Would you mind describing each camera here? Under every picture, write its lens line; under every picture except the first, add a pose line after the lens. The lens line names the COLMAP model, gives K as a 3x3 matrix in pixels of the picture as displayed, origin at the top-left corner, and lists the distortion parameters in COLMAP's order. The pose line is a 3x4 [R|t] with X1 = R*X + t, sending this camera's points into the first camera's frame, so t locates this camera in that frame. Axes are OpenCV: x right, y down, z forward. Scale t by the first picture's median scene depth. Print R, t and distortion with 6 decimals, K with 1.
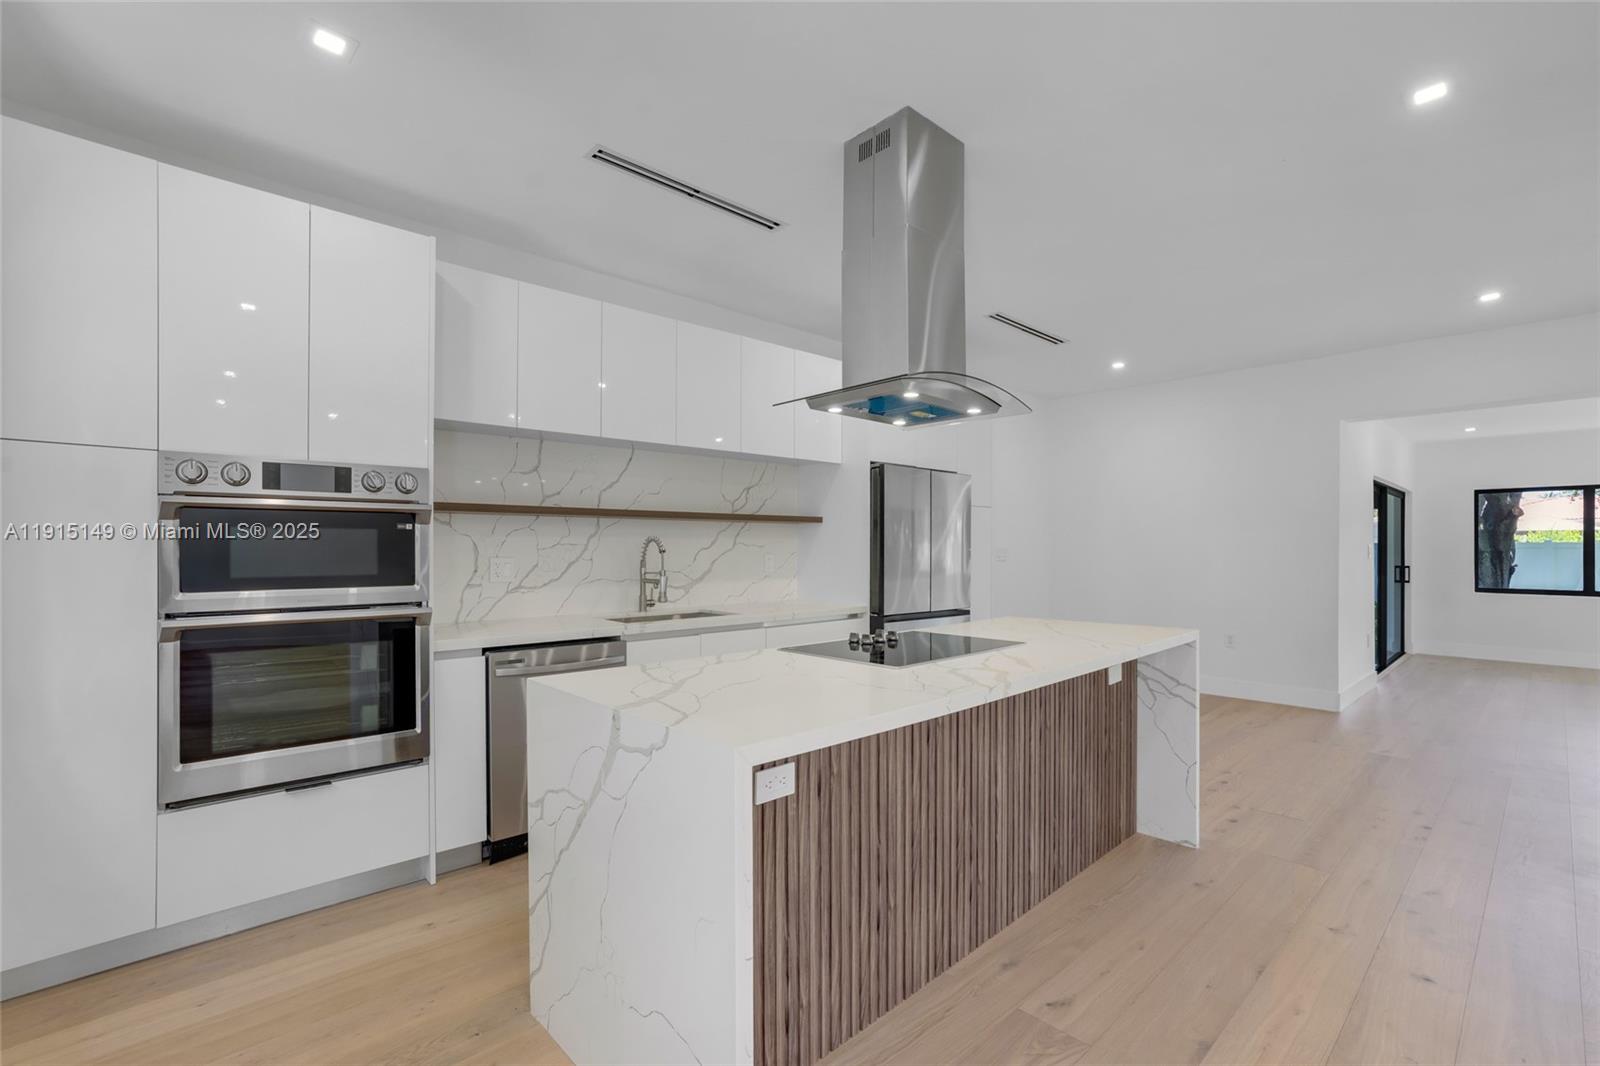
lens RADIAL K [[686.9, 0, 812.3], [0, 686.9, 553.1], [0, 0, 1]] dist [-0.045243, 0.028346]
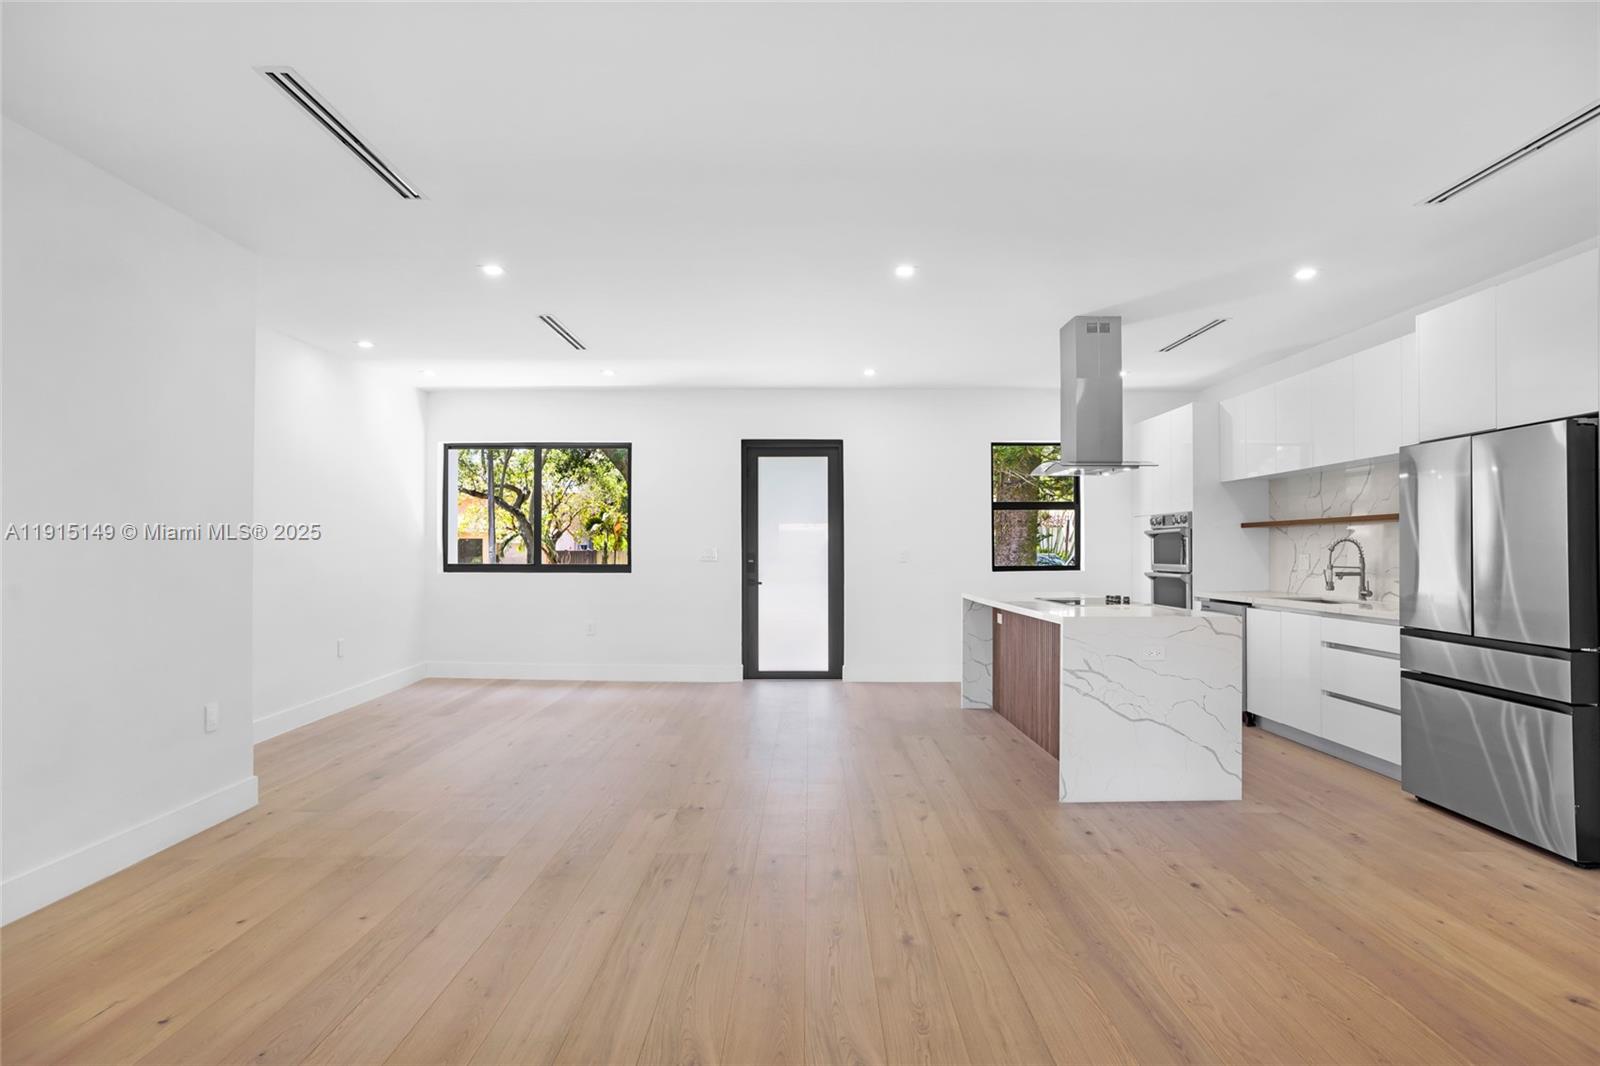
lens RADIAL K [[867.9, 0, 800.0], [0, 867.9, 533.0], [0, 0, 1]] dist [-0.001805, 0.000231]
pose [[-0.681490, -0.015312, -0.731667, 1.750156], [-0.007053, 0.999872, -0.014356, -0.004369], [0.731793, -0.004624, -0.681511, 1.494353]]
